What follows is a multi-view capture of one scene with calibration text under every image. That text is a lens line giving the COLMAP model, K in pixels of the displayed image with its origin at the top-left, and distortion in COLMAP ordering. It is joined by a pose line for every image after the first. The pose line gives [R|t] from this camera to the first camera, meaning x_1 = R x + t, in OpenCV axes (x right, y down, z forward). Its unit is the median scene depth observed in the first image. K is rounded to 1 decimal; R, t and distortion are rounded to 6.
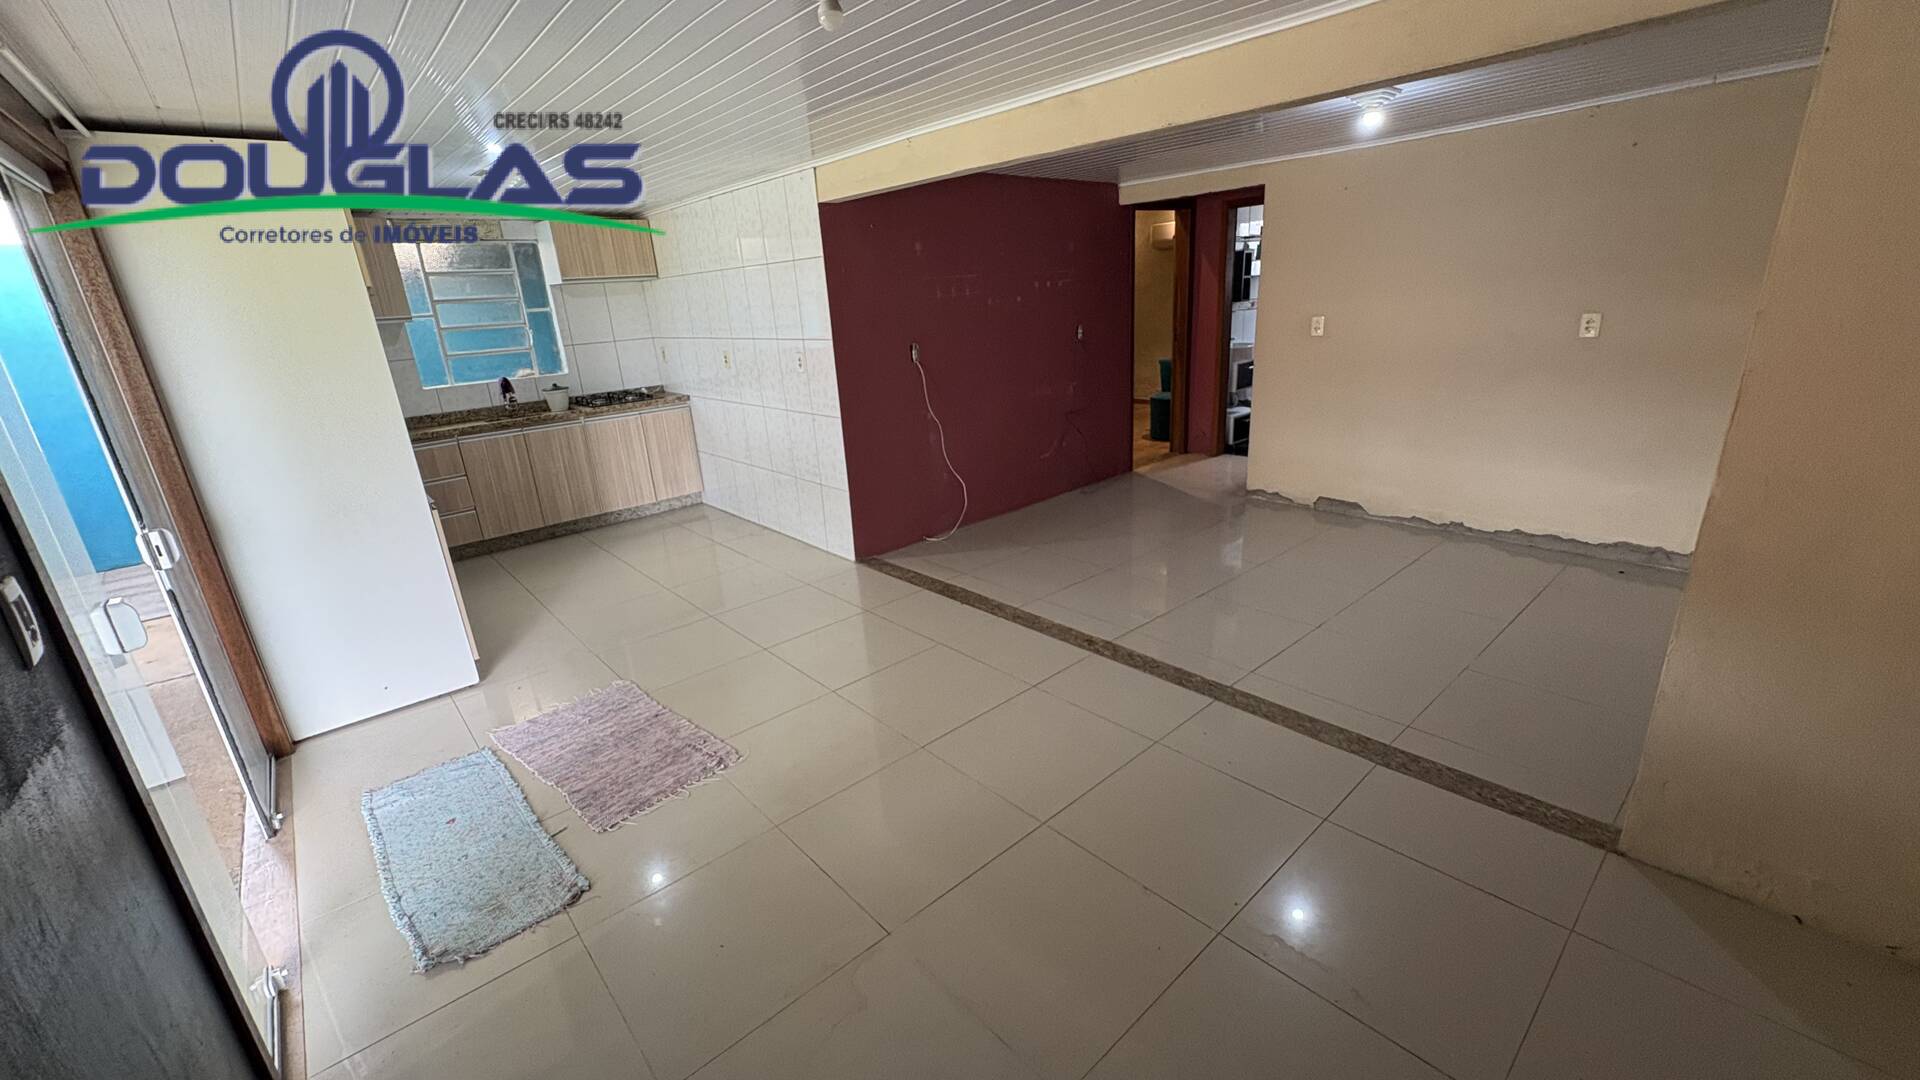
lens RADIAL K [[763.3, 0, 961.0], [0, 763.3, 534.9], [0, 0, 1]] dist [0.001002, -0.000181]
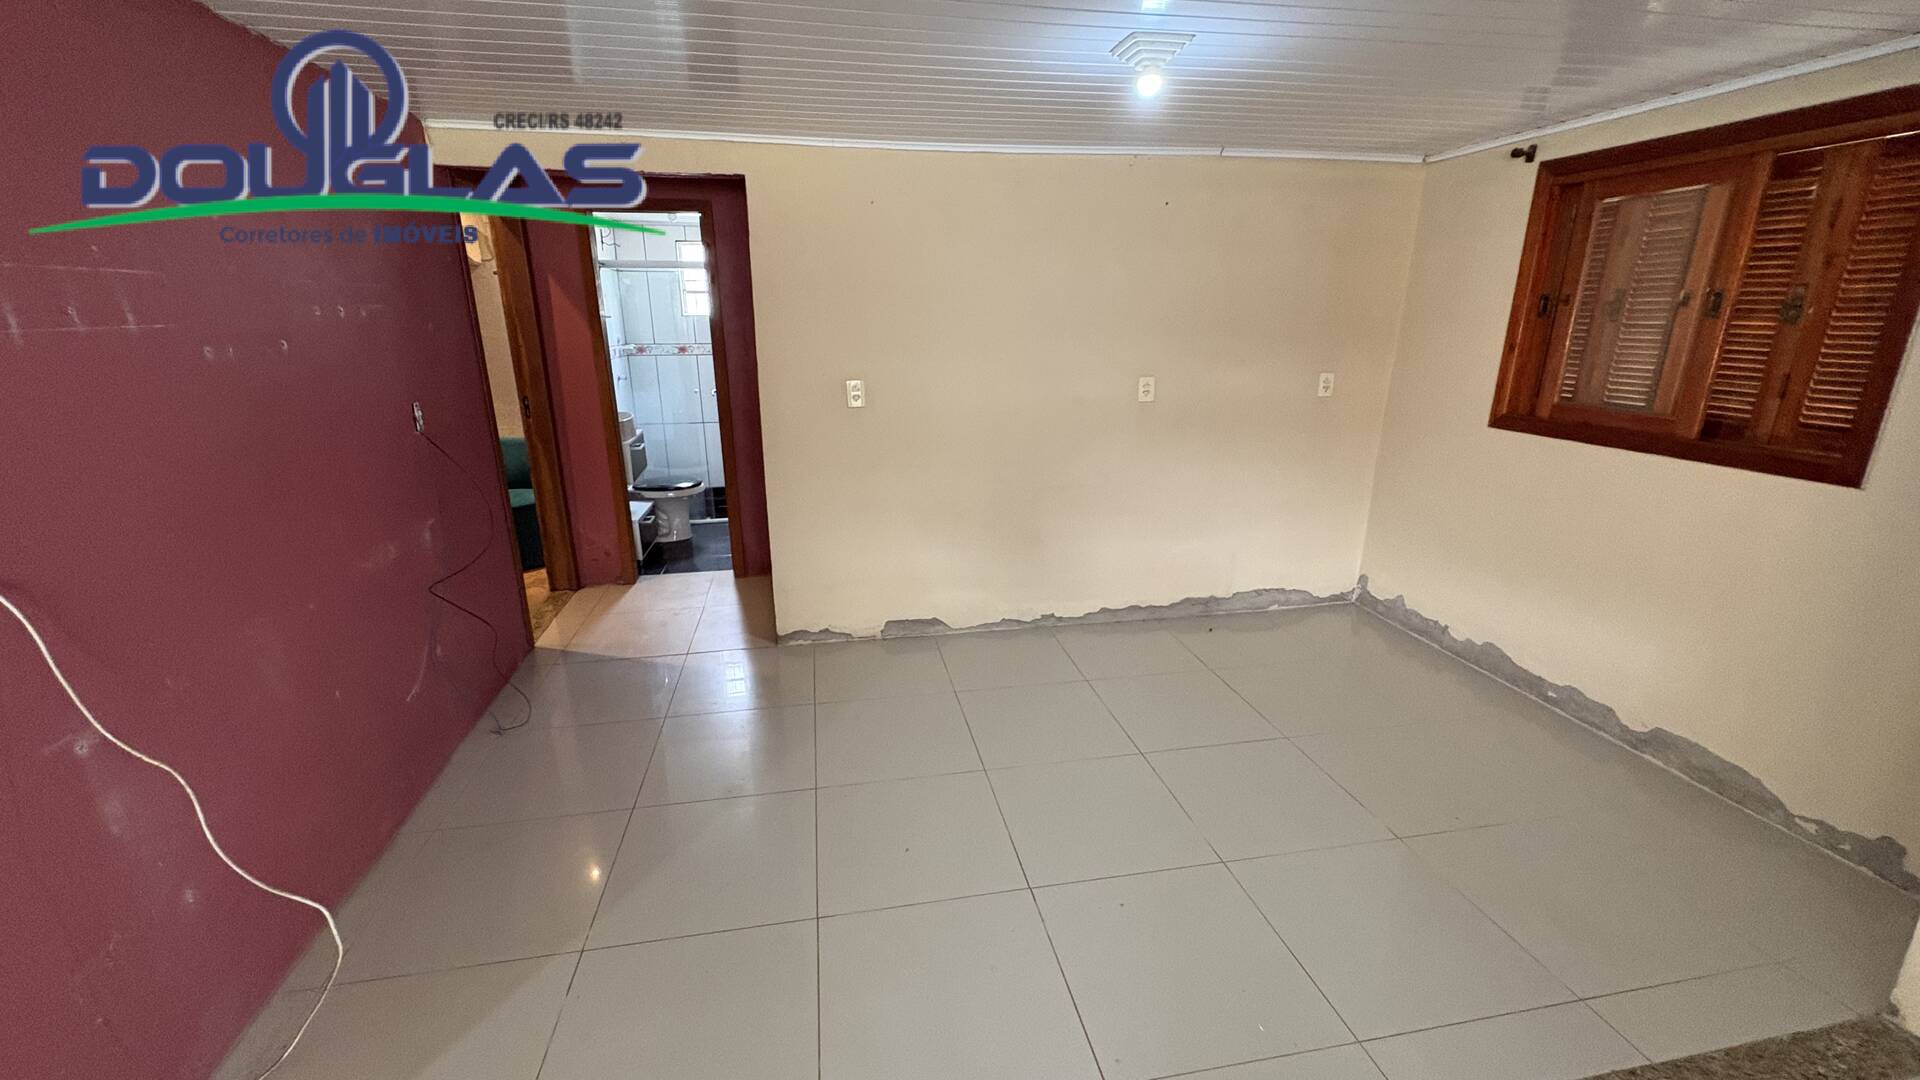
lens RADIAL K [[763.3, 0, 959.1], [0, 763.3, 537.9], [0, 0, 1]] dist [0.001002, -0.000181]
pose [[0.508433, -0.191041, 0.839642, -0.111218], [0.233368, 0.969158, 0.079197, -0.201324], [-0.828876, 0.155679, 0.537335, 0.639242]]
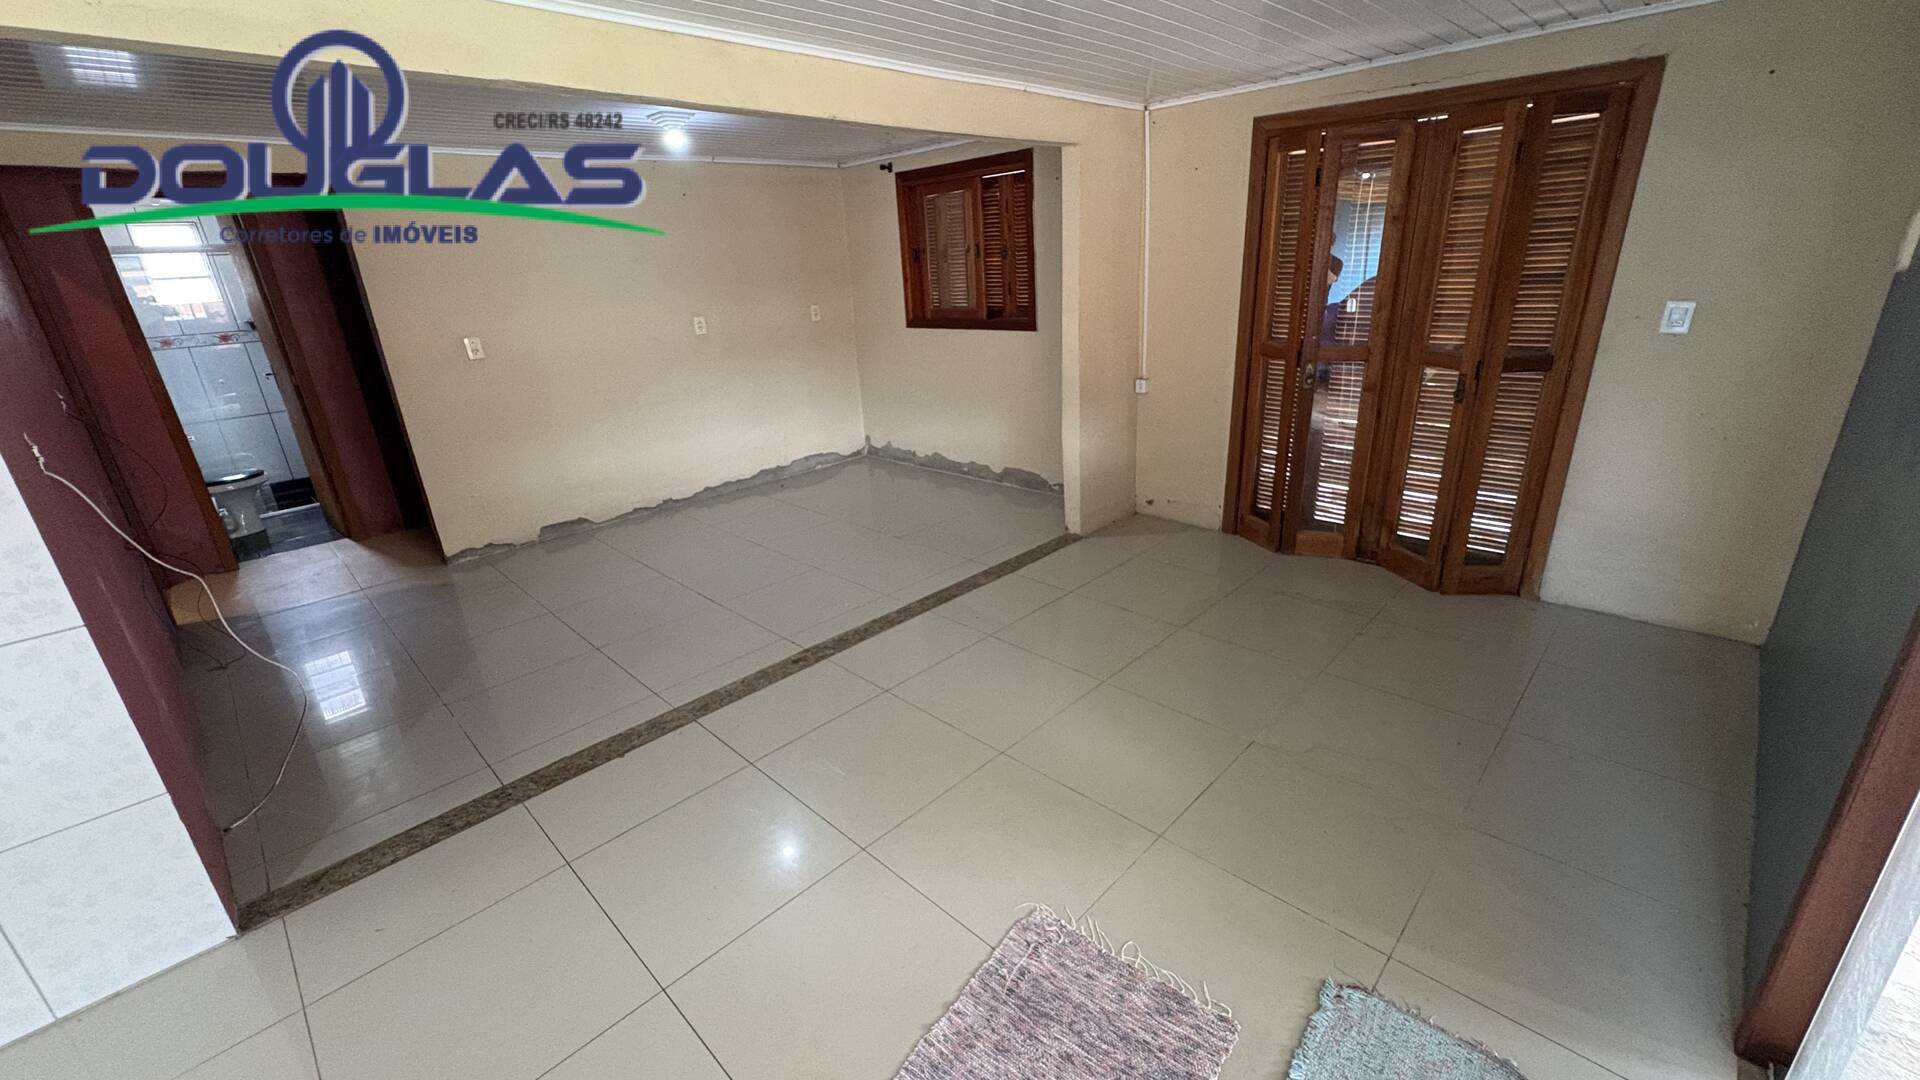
lens RADIAL K [[763.3, 0, 957.4], [0, 763.3, 537.4], [0, 0, 1]] dist [0.001002, -0.000181]
pose [[-0.064305, -0.283444, 0.956830, -0.542772], [0.355626, 0.889357, 0.287357, -0.149887], [-0.932413, 0.358753, 0.043611, 0.583745]]
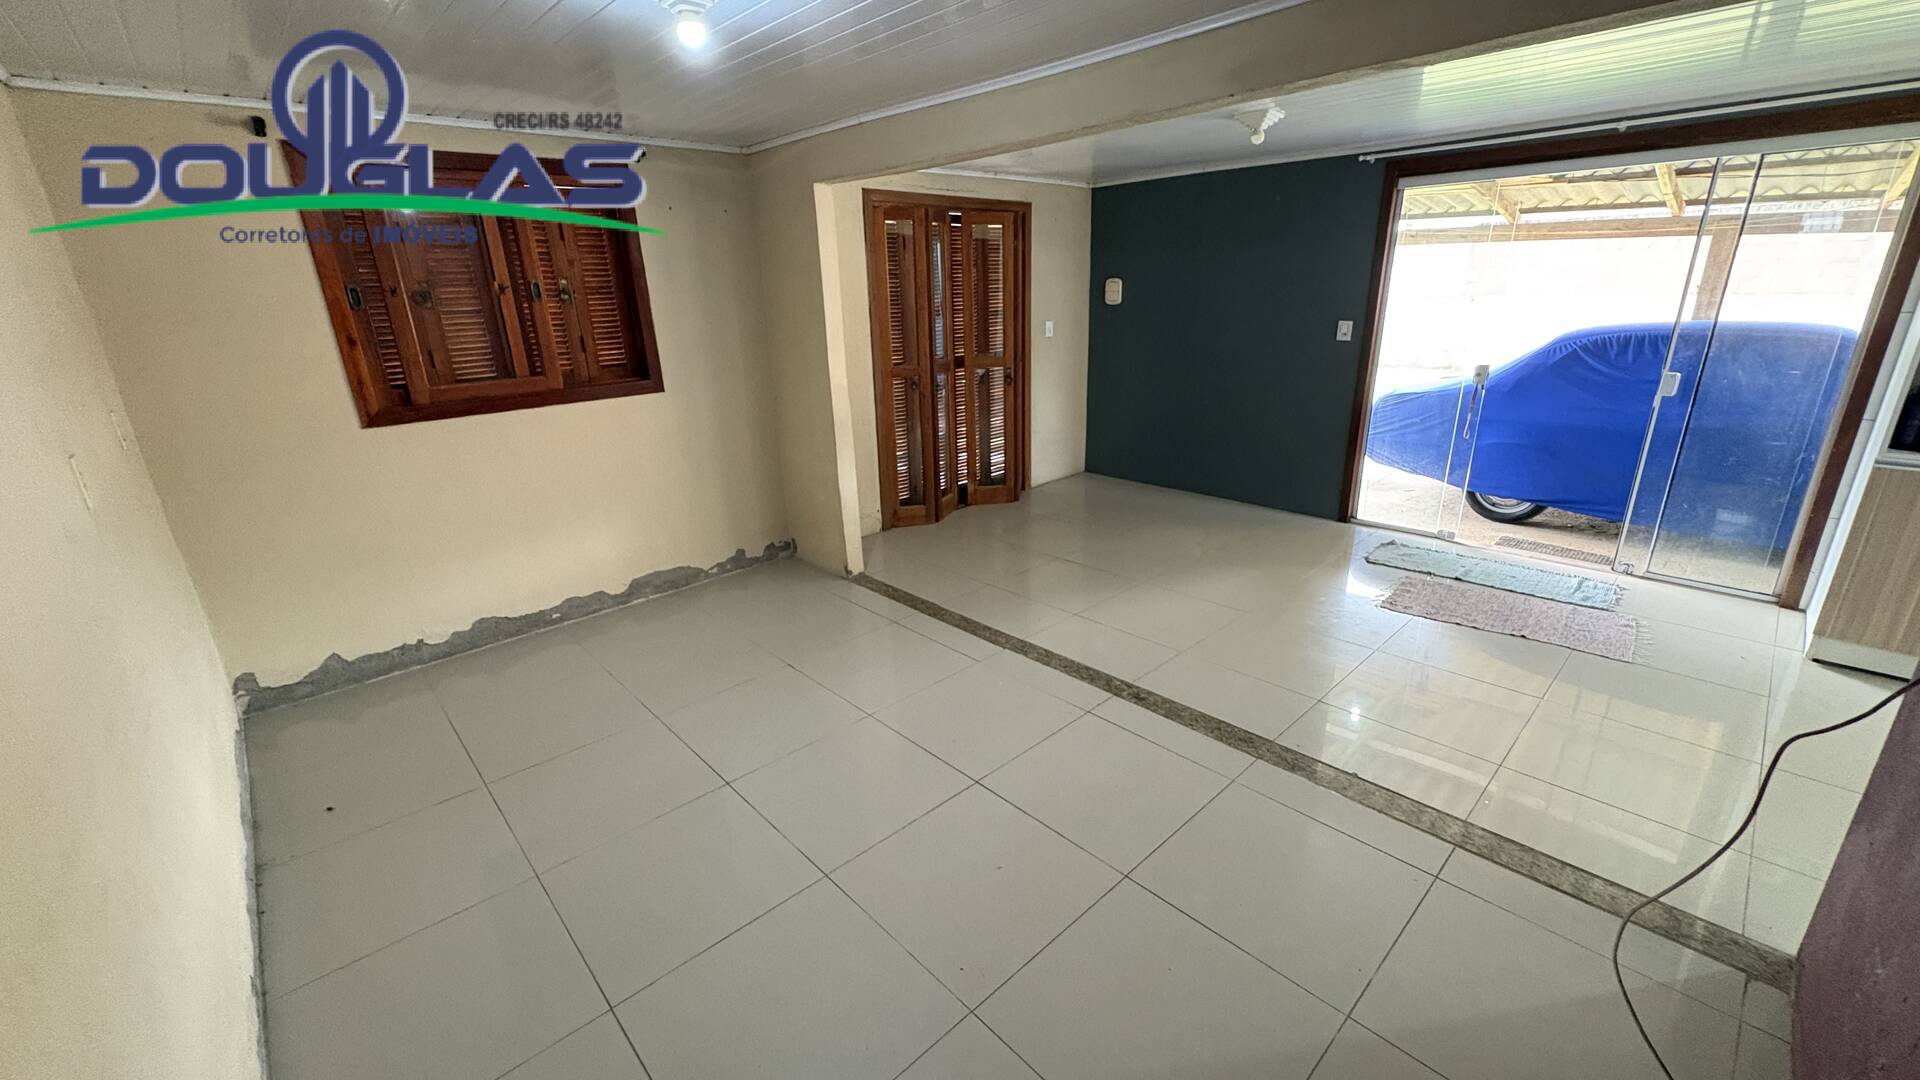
lens RADIAL K [[763.3, 0, 963.5], [0, 763.3, 530.6], [0, 0, 1]] dist [0.001002, -0.000181]
pose [[-0.995534, 0.094388, -0.001747, 0.279039], [0.075554, 0.807705, 0.584726, -0.422855], [0.056603, 0.581983, -0.811229, 1.261521]]
